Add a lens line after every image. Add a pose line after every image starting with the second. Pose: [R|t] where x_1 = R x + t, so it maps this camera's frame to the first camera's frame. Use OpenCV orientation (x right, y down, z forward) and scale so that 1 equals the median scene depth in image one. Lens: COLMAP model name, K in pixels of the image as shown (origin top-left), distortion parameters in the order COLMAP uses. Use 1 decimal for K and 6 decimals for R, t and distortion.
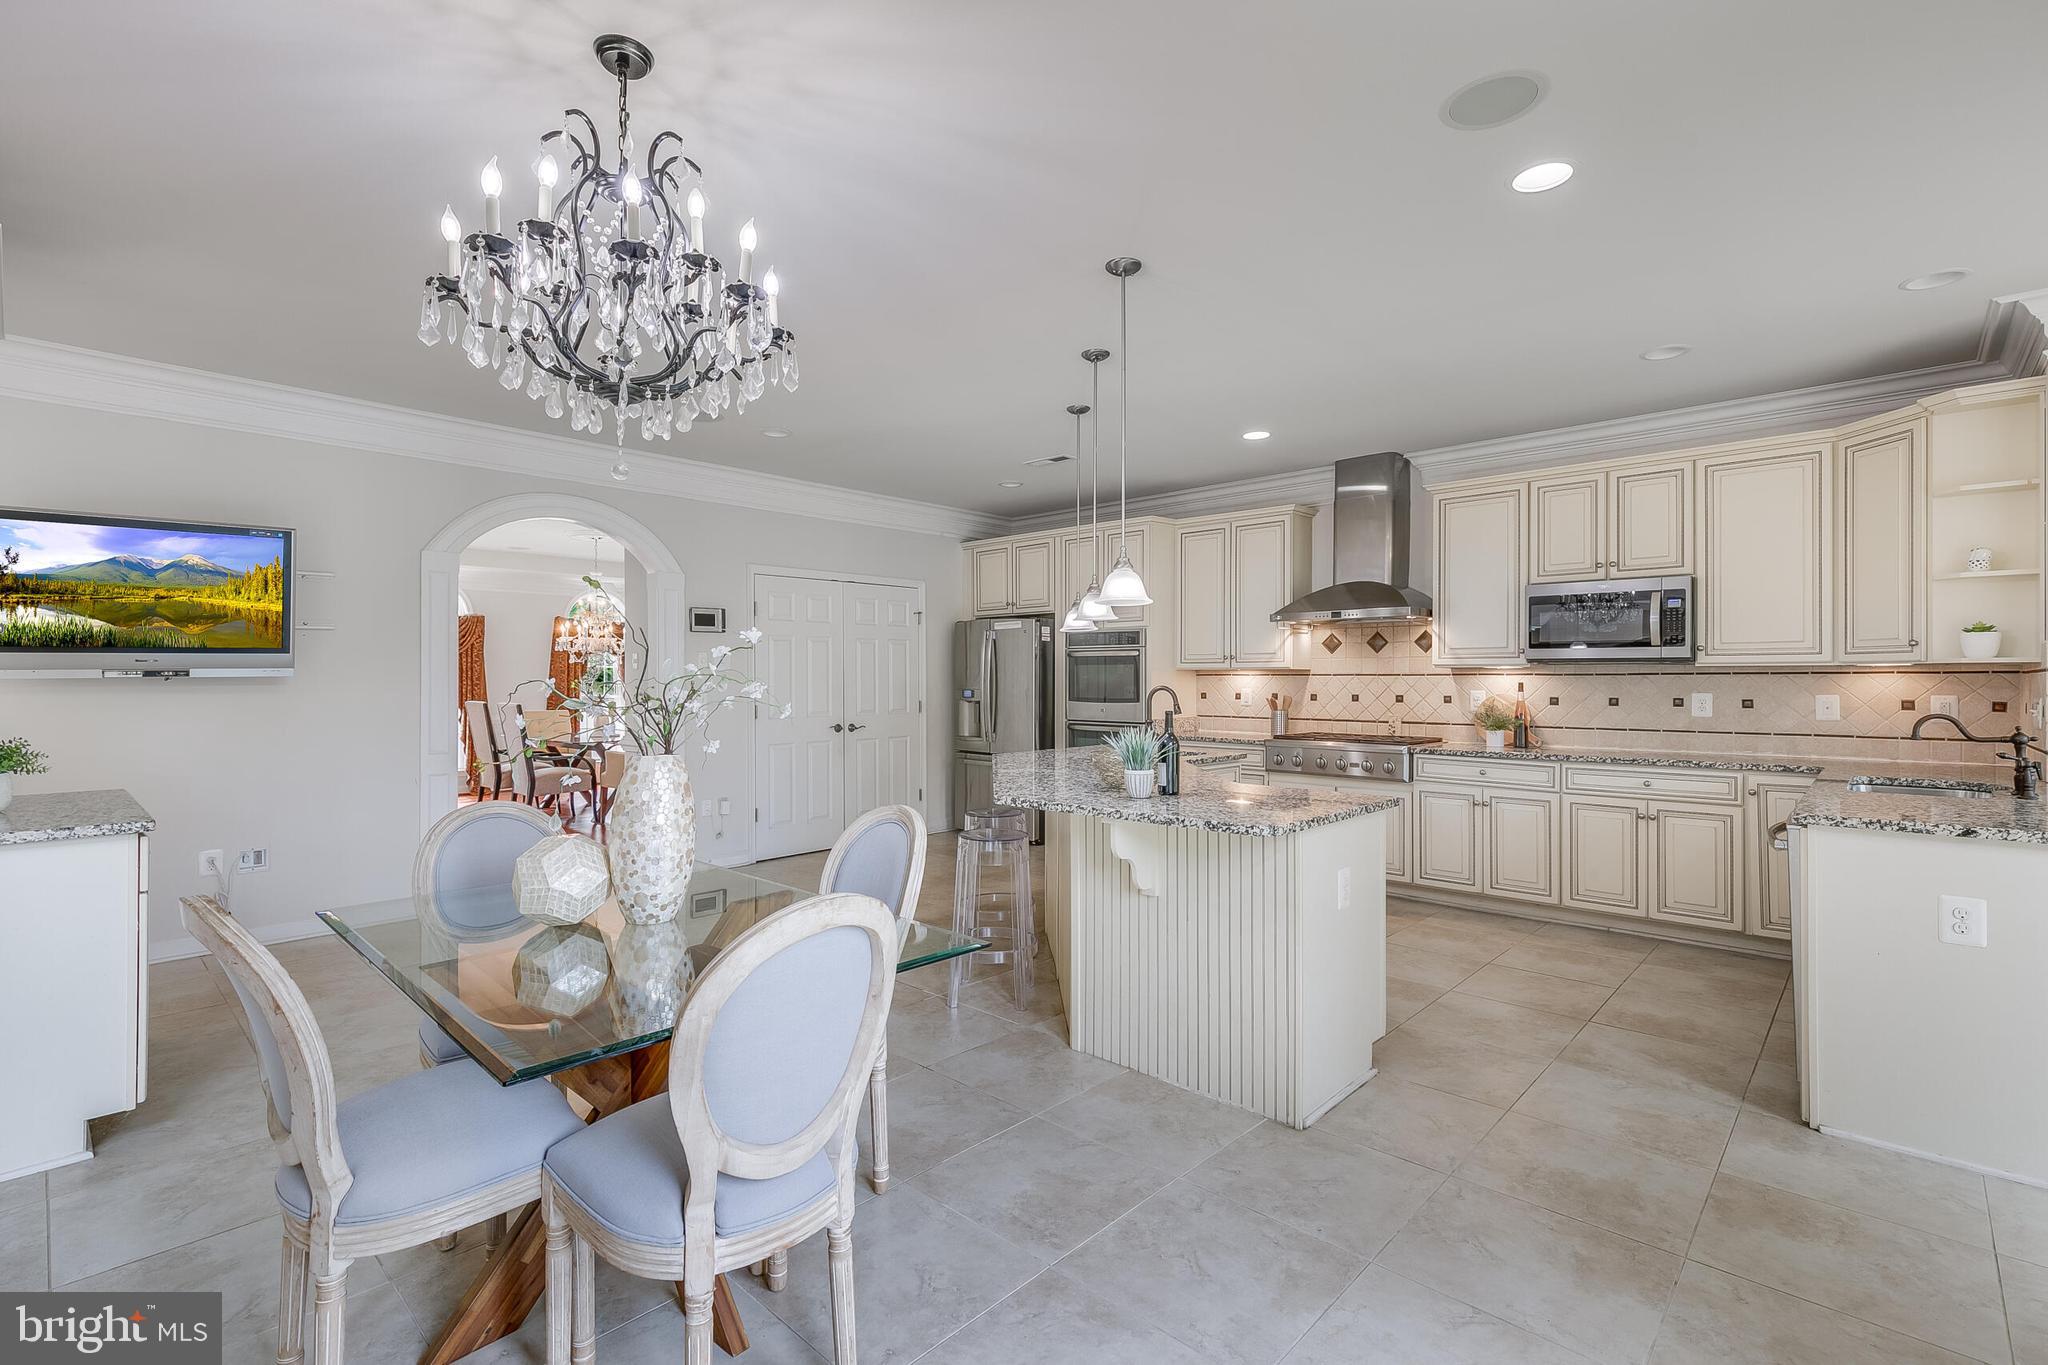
lens RADIAL K [[932.9, 0, 1013.6], [0, 932.9, 678.0], [0, 0, 1]] dist [0.001538, -0.000124]
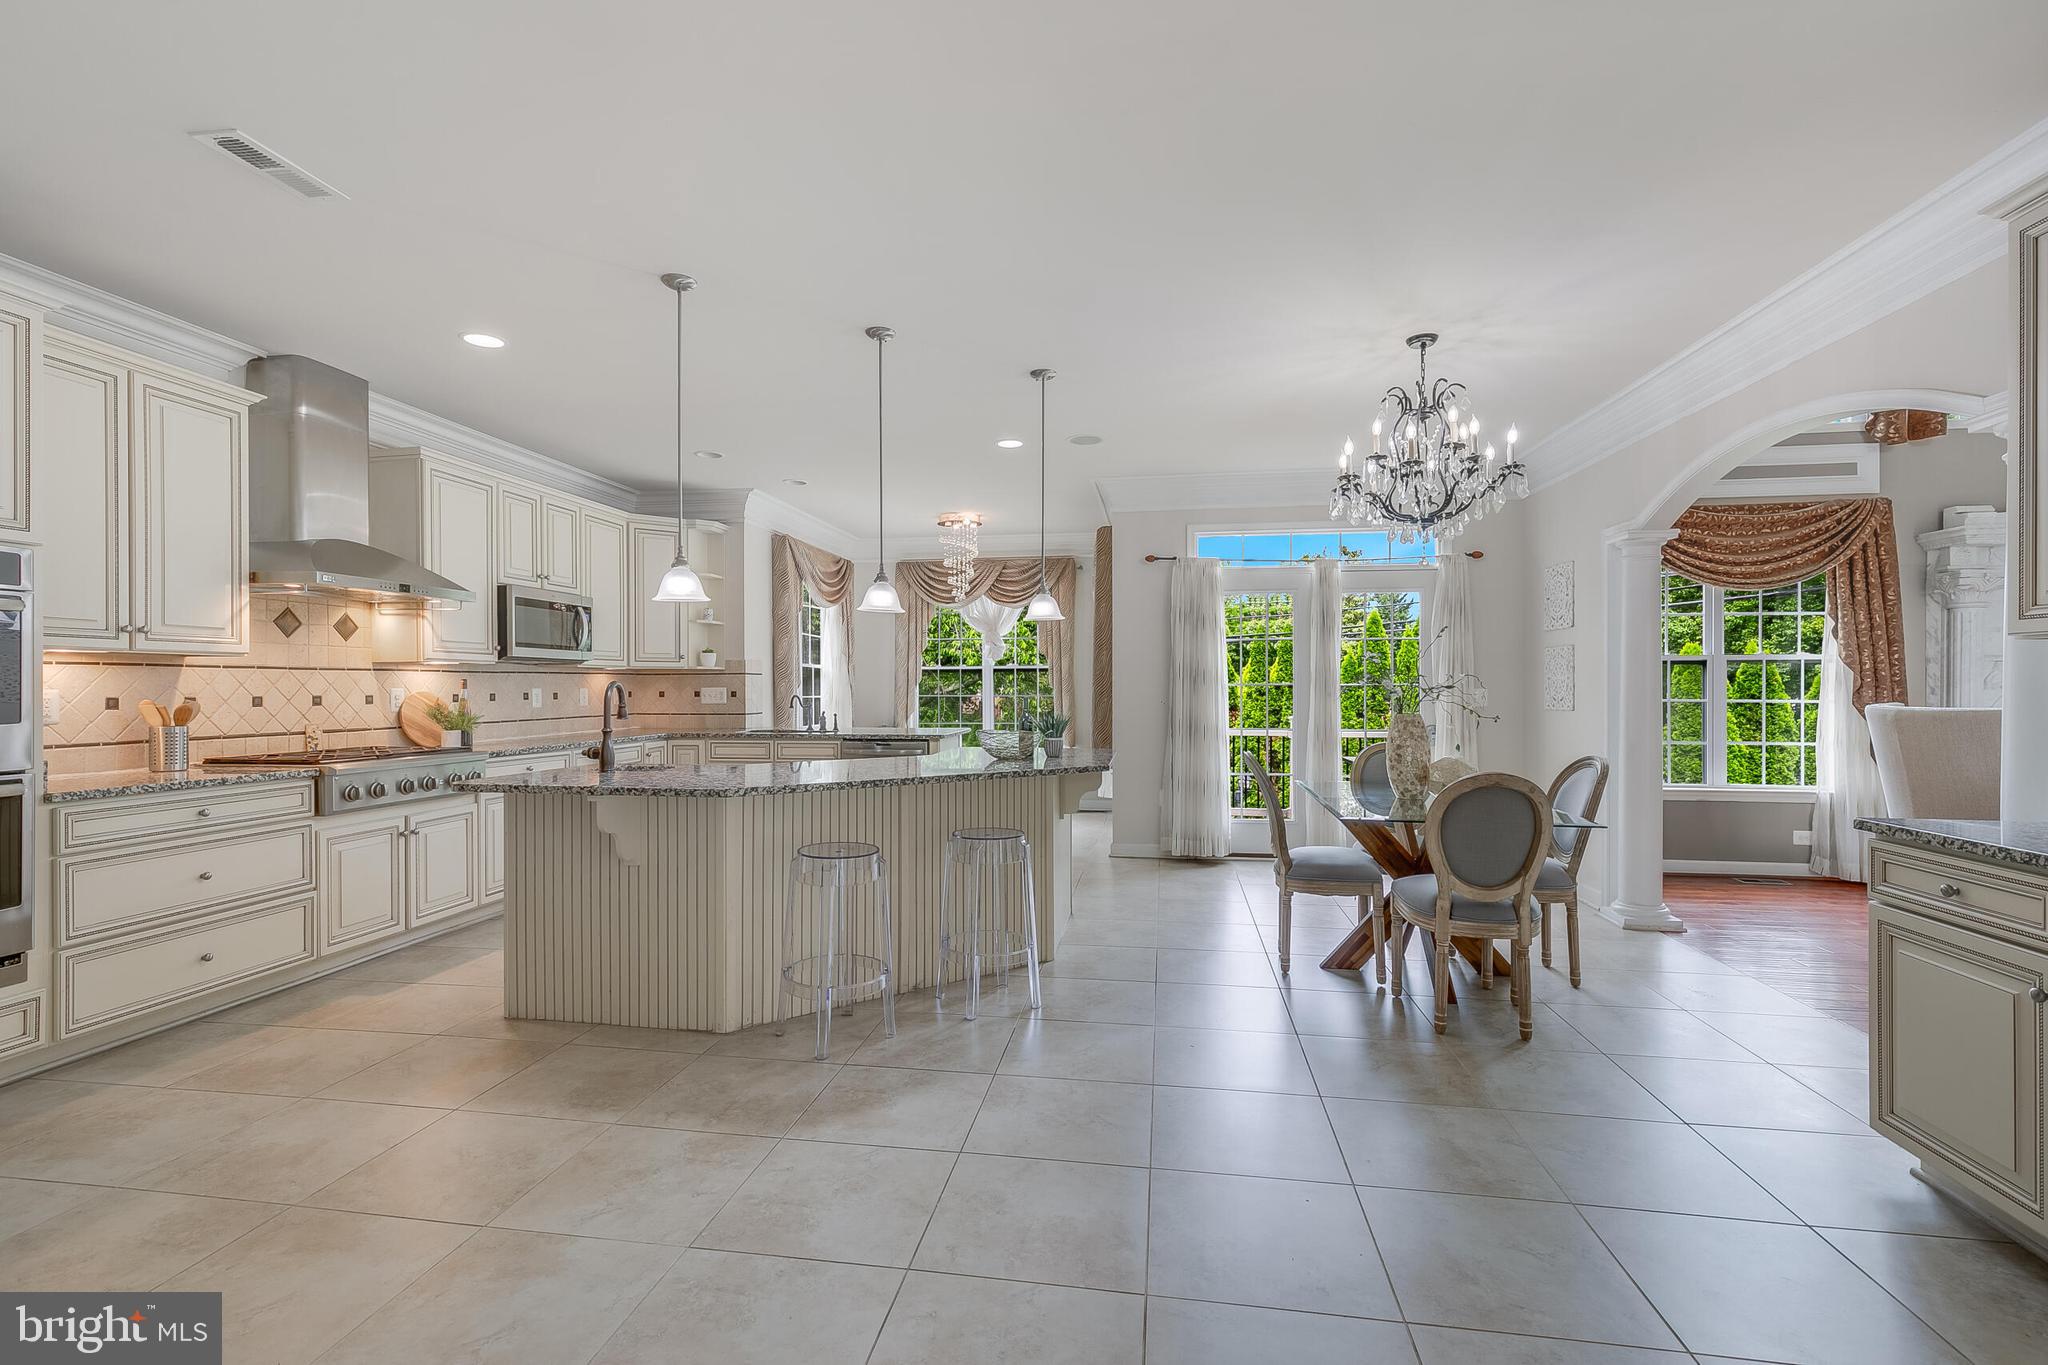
lens RADIAL K [[932.9, 0, 1017.0], [0, 932.9, 684.2], [0, 0, 1]] dist [0.001538, -0.000124]
pose [[-0.565899, 0.002775, 0.824470, -0.594279], [0.002362, 0.999996, -0.001745, 0.013167], [-0.824471, 0.000960, -0.565903, 1.087641]]
